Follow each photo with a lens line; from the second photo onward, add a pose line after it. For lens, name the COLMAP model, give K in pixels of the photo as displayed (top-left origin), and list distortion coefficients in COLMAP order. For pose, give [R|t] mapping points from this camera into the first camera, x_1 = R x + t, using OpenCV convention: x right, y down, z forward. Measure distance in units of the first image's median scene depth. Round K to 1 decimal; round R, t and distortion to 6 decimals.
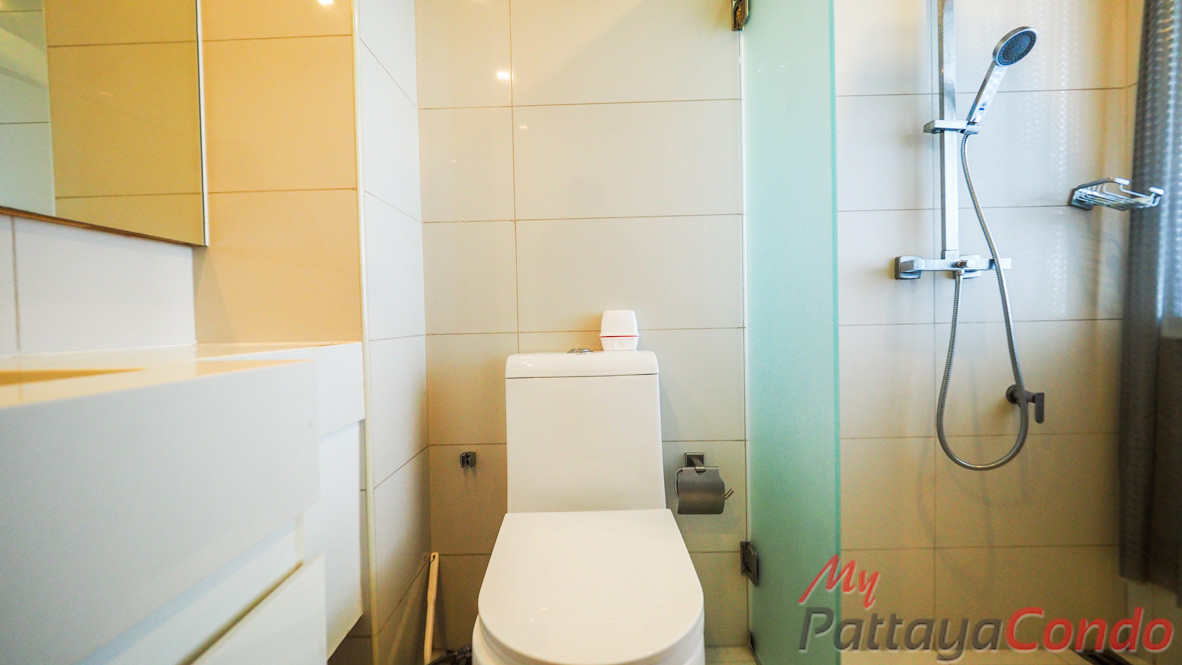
lens RADIAL K [[498.6, 0, 590.8], [0, 498.6, 328.2], [0, 0, 1]] dist [-0.009681, -0.000024]
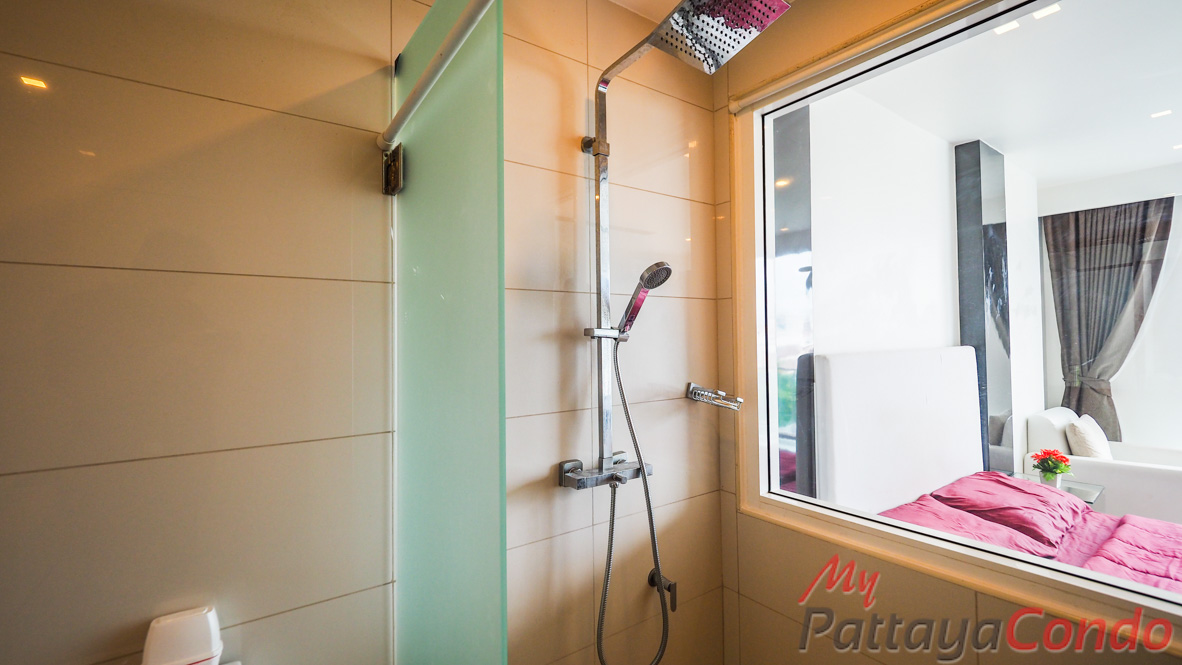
lens RADIAL K [[498.6, 0, 584.9], [0, 498.6, 334.2], [0, 0, 1]] dist [-0.009681, -0.000024]
pose [[0.811332, 0.018595, 0.584290, 0.095191], [0.006141, 0.999168, -0.040326, -0.362887], [-0.584554, 0.036306, 0.810542, 0.198394]]
